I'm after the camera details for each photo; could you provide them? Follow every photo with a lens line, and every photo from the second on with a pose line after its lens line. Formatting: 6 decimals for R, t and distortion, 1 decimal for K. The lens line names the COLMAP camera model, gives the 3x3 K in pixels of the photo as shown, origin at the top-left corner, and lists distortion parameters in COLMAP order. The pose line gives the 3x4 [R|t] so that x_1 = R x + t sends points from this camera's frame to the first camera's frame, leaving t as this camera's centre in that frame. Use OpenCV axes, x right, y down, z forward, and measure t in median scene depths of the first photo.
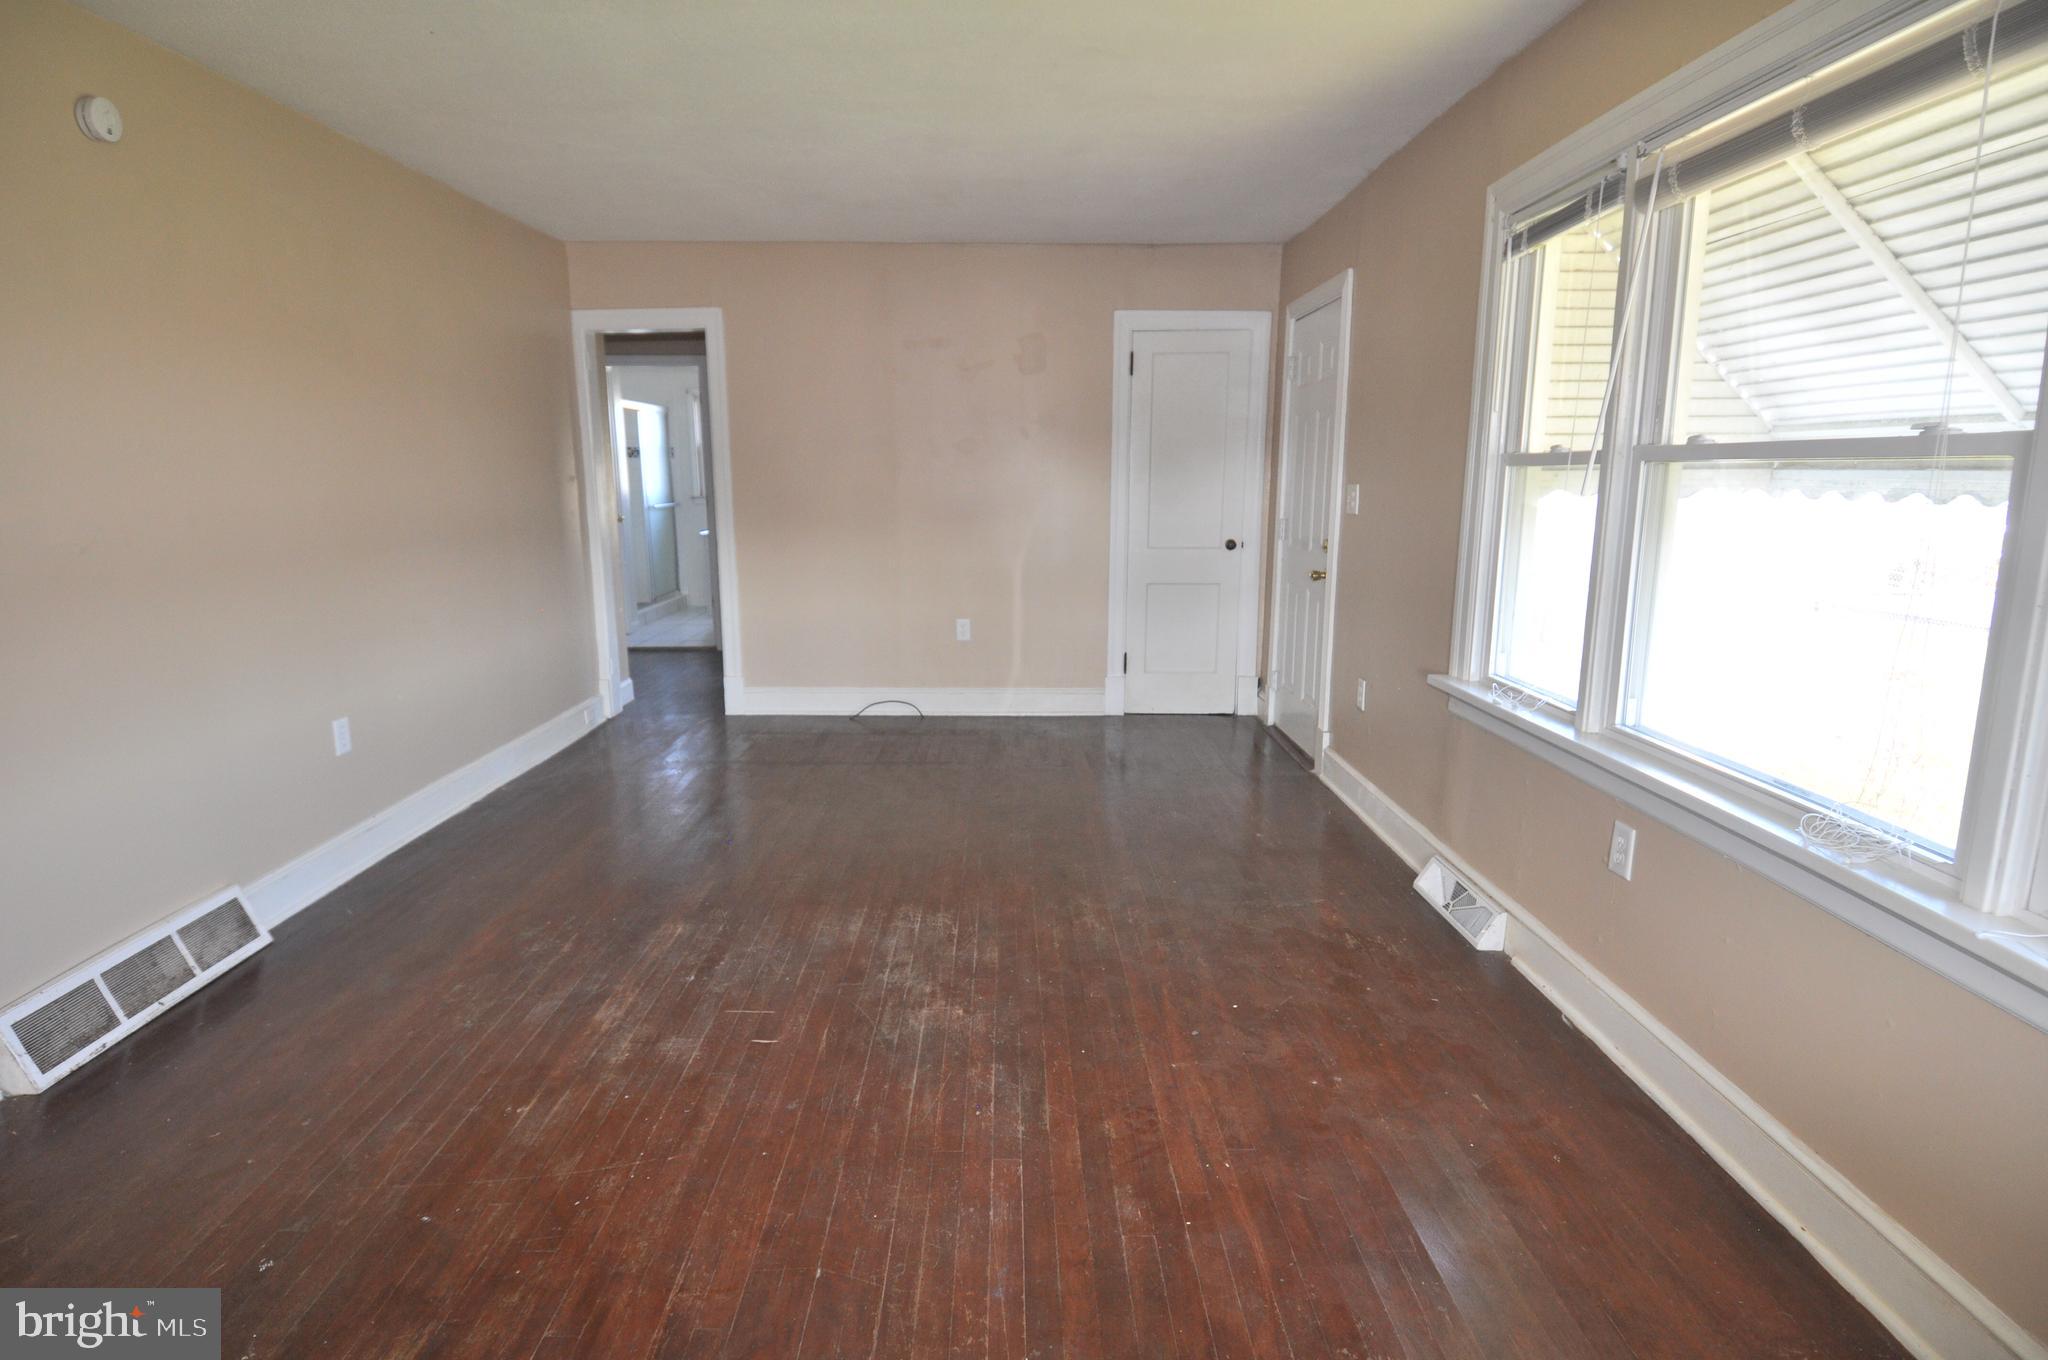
lens RADIAL K [[1061.0, 0, 1007.6], [0, 1061.0, 675.1], [0, 0, 1]] dist [0.060365, -0.060836]
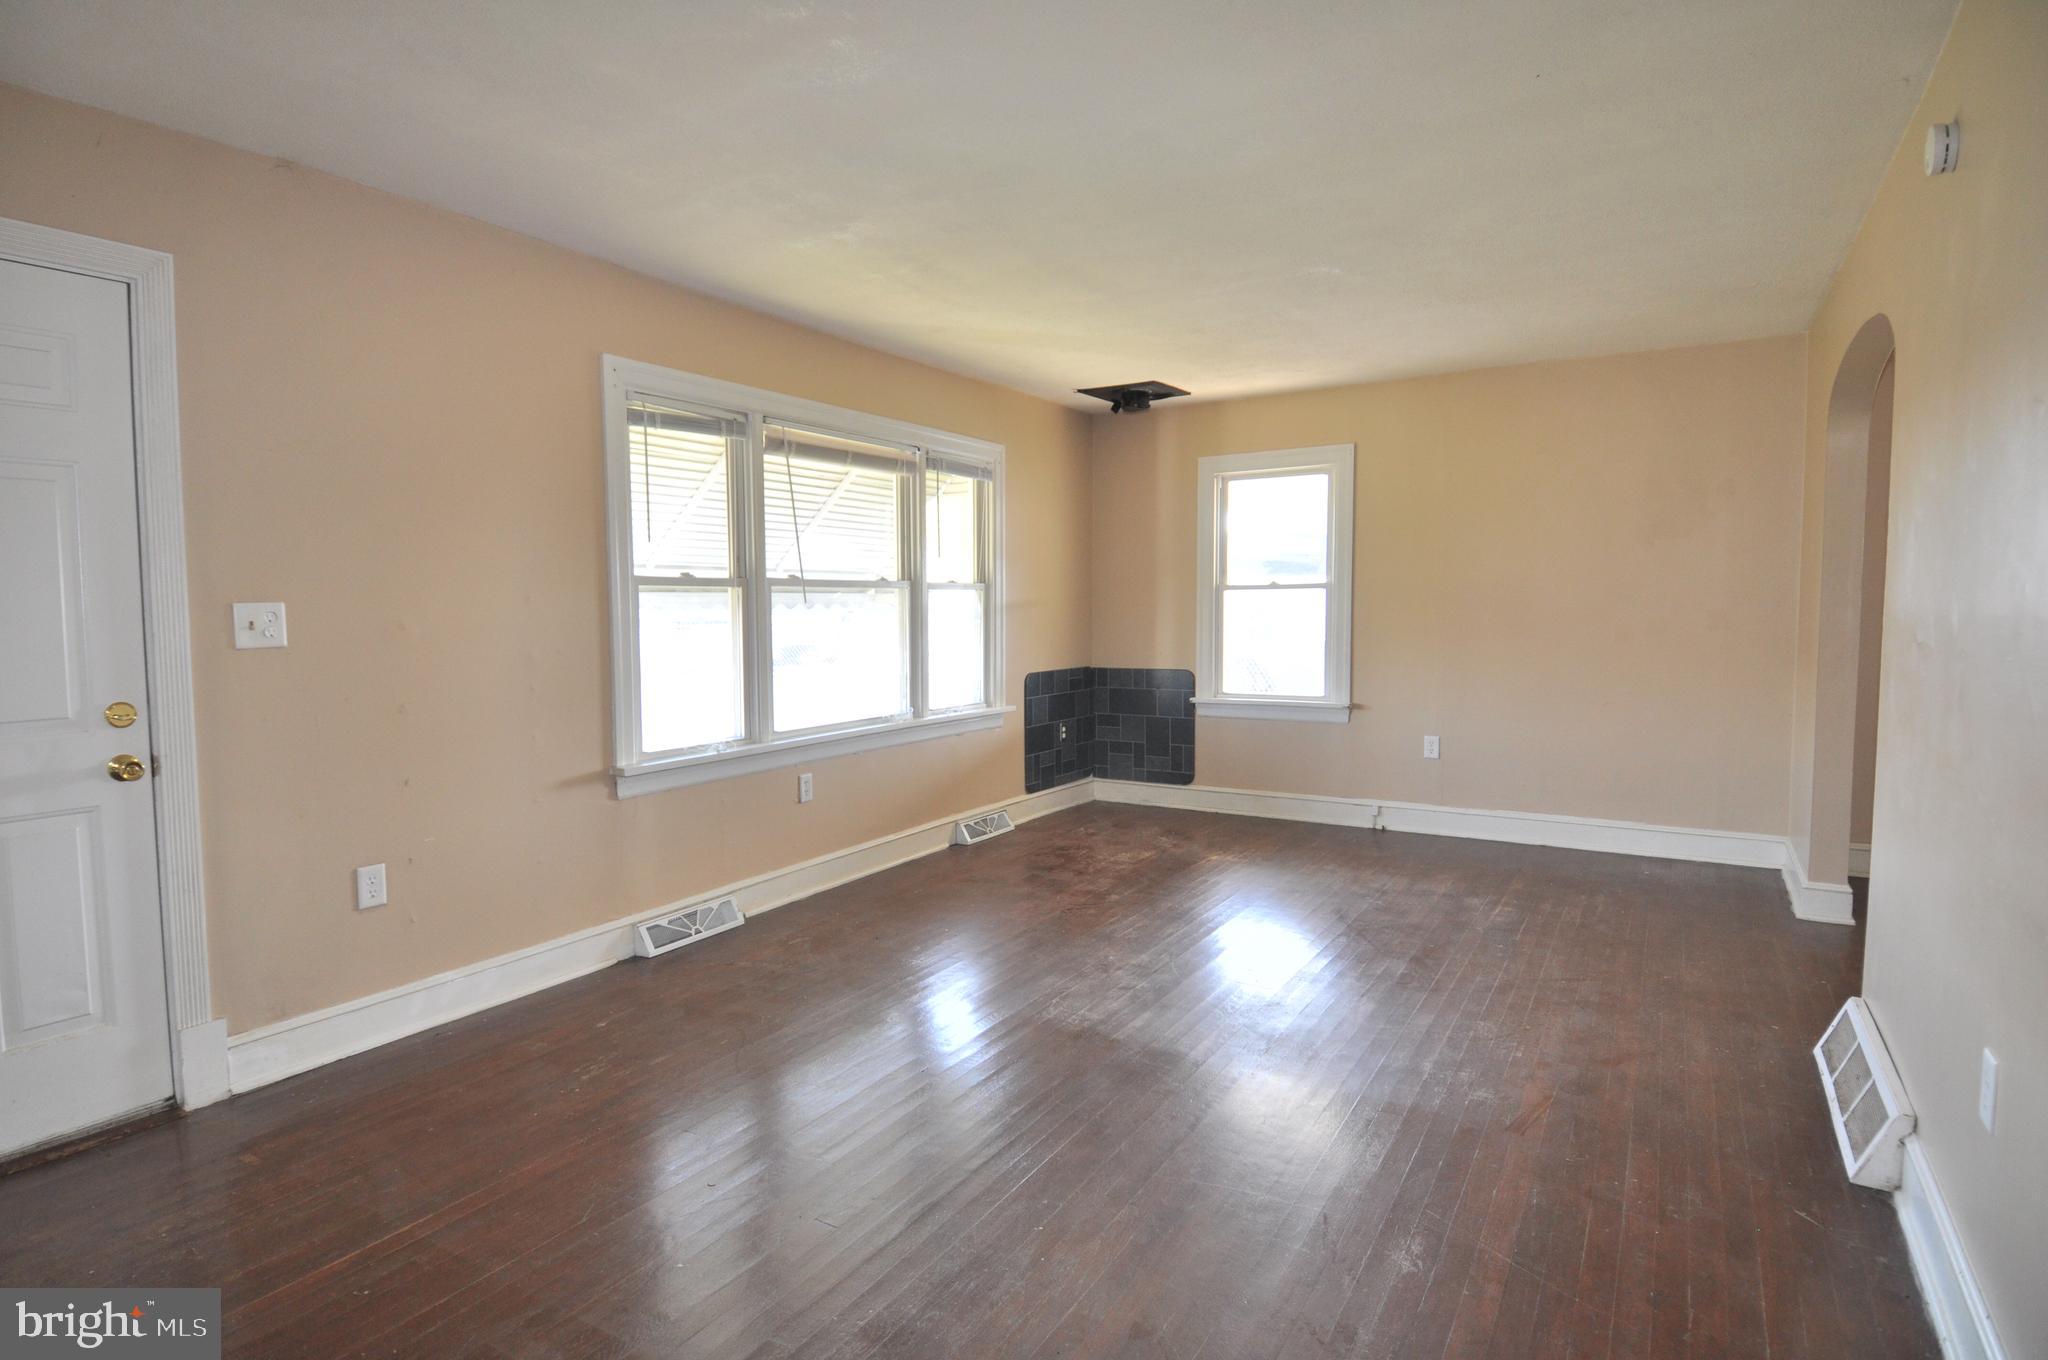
lens RADIAL K [[1061.0, 0, 1007.6], [0, 1061.0, 675.1], [0, 0, 1]] dist [0.060365, -0.060836]
pose [[-0.846293, -0.026416, 0.532063, -0.722908], [0.112257, 0.967500, 0.226589, -0.413922], [-0.520756, 0.251488, -0.815823, 2.292567]]
